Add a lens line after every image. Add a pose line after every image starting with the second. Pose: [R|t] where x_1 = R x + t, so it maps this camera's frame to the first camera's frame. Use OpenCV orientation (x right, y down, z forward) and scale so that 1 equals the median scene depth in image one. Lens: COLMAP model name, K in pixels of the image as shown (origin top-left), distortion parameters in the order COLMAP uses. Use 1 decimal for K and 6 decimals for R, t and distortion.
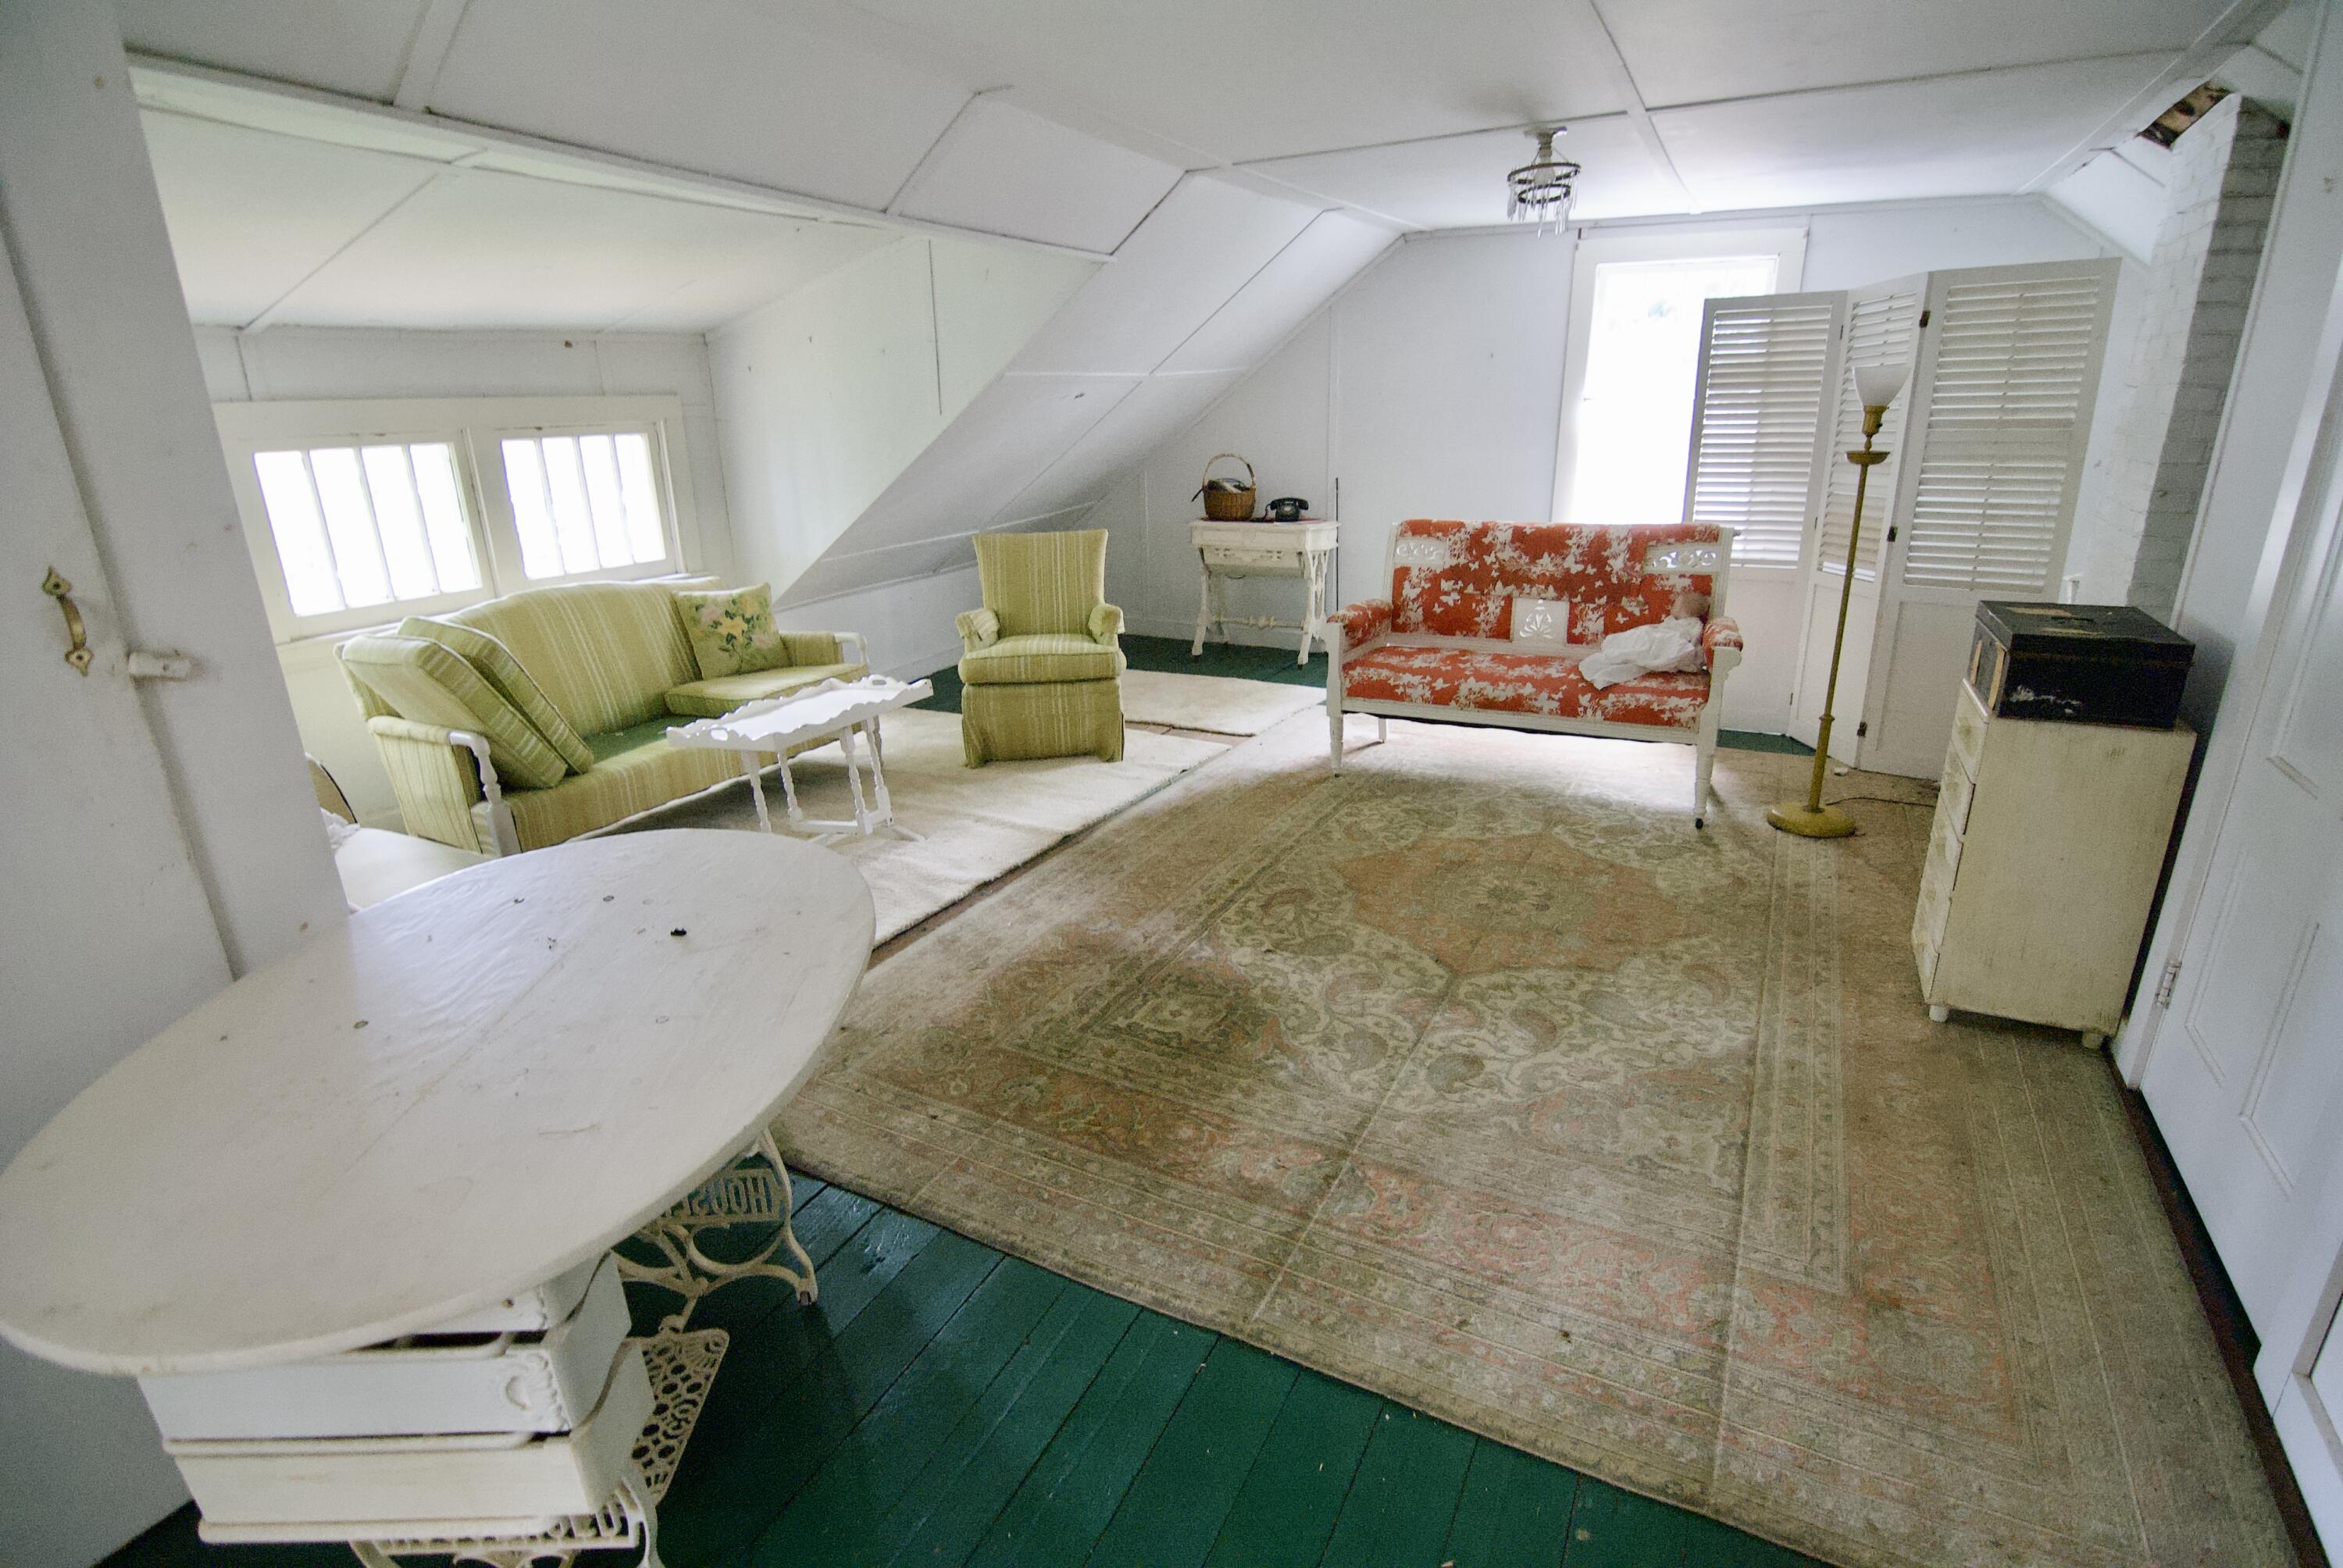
lens RADIAL K [[1136.0, 0, 1191.2], [0, 1136.0, 775.9], [0, 0, 1]] dist [-0.002576, -0.013716]
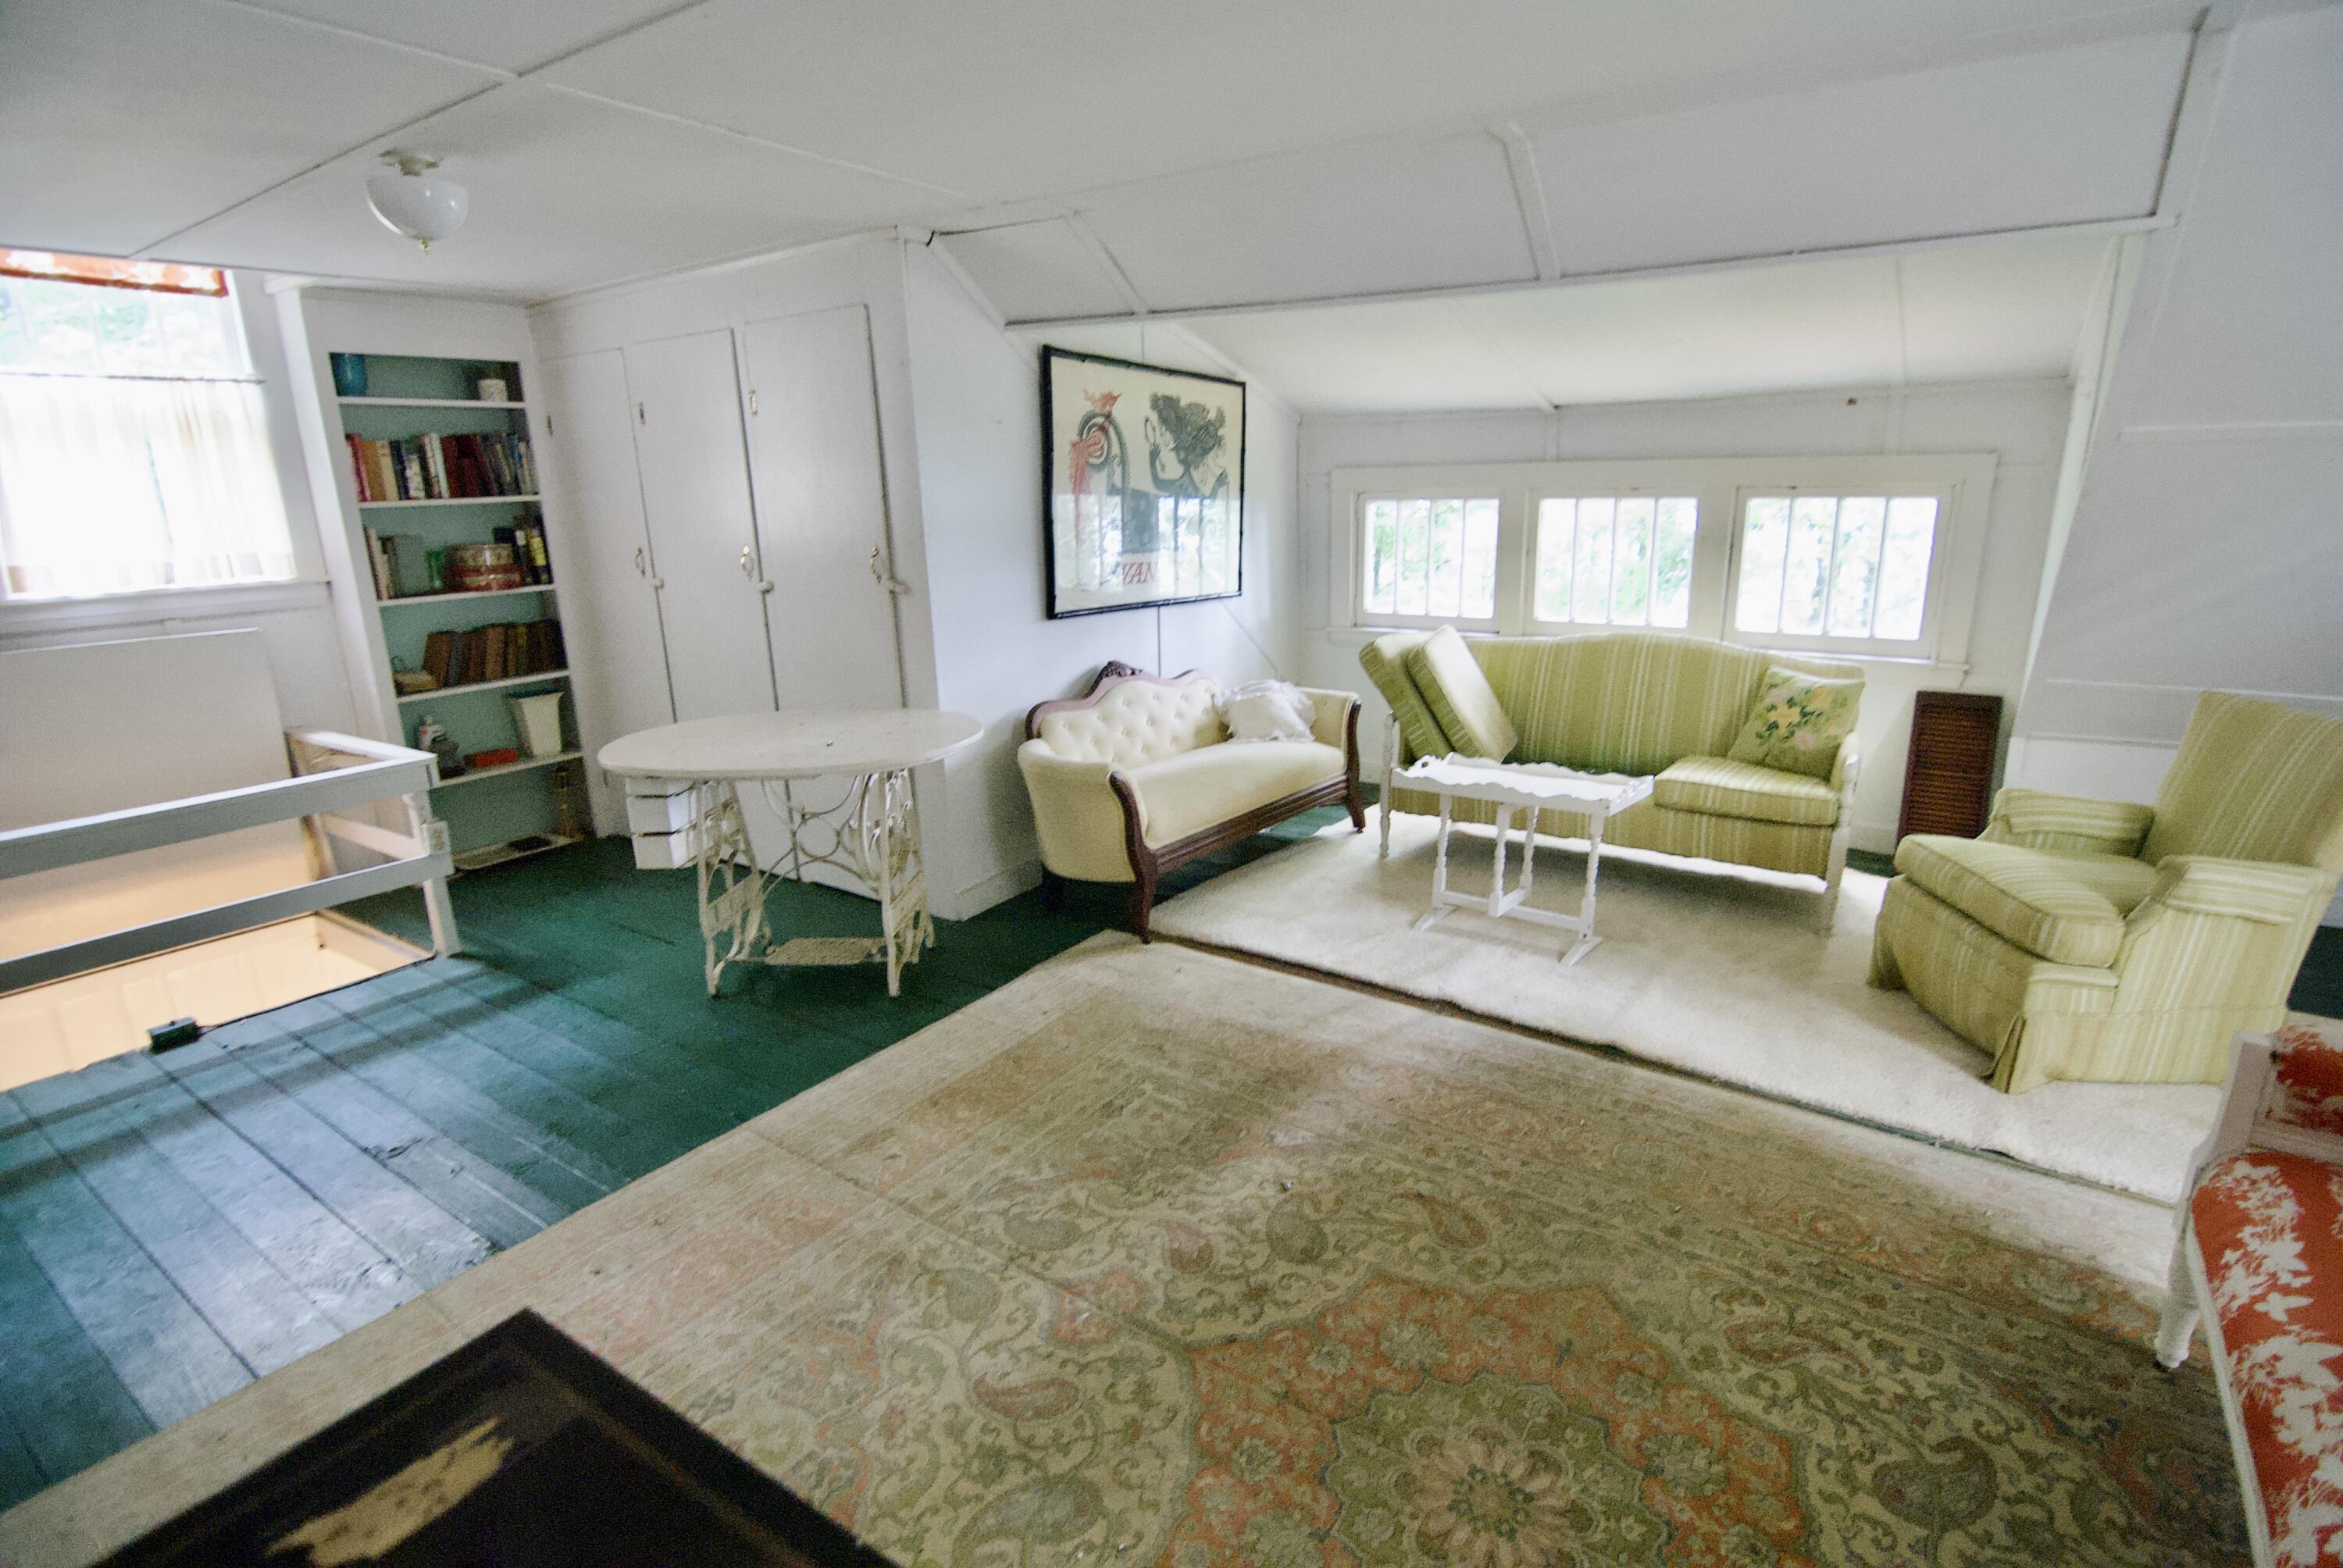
lens RADIAL K [[1136.0, 0, 1191.2], [0, 1136.0, 775.9], [0, 0, 1]] dist [-0.002576, -0.013716]
pose [[-0.135552, 0.273513, -0.952269, 0.565743], [-0.292120, 0.907381, 0.302203, -0.242395], [0.946727, 0.319141, -0.043099, 0.674076]]
